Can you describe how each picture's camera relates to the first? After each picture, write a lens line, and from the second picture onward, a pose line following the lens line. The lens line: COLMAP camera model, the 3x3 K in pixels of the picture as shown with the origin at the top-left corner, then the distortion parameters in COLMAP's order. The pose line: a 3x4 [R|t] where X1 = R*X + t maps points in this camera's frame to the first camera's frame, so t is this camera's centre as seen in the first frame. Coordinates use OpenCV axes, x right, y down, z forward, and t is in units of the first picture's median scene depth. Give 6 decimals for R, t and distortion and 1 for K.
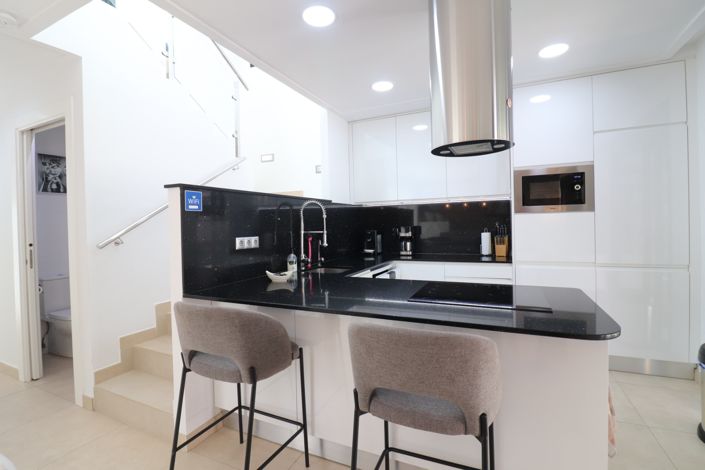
lens RADIAL K [[332.5, 0, 349.8], [0, 332.5, 230.0], [0, 0, 1]] dist [-0.001151, -0.013156]
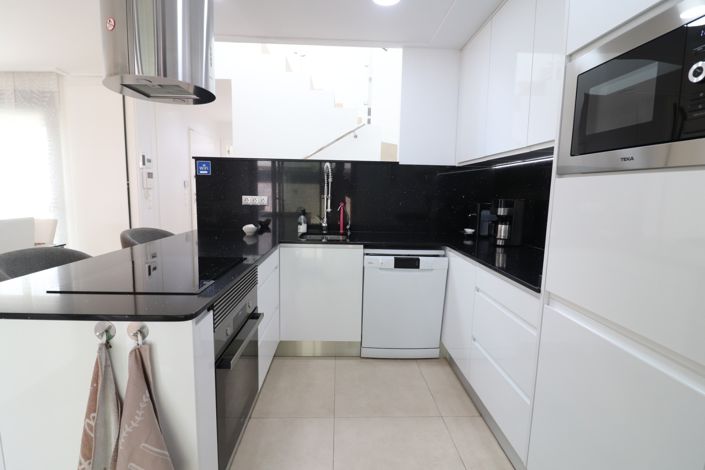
lens RADIAL K [[332.5, 0, 349.8], [0, 332.5, 230.0], [0, 0, 1]] dist [-0.001151, -0.013156]
pose [[0.453123, 0.141310, -0.880177, 0.838753], [-0.051455, 0.989856, 0.132429, -0.030942], [0.889962, -0.014717, 0.455797, 0.648432]]
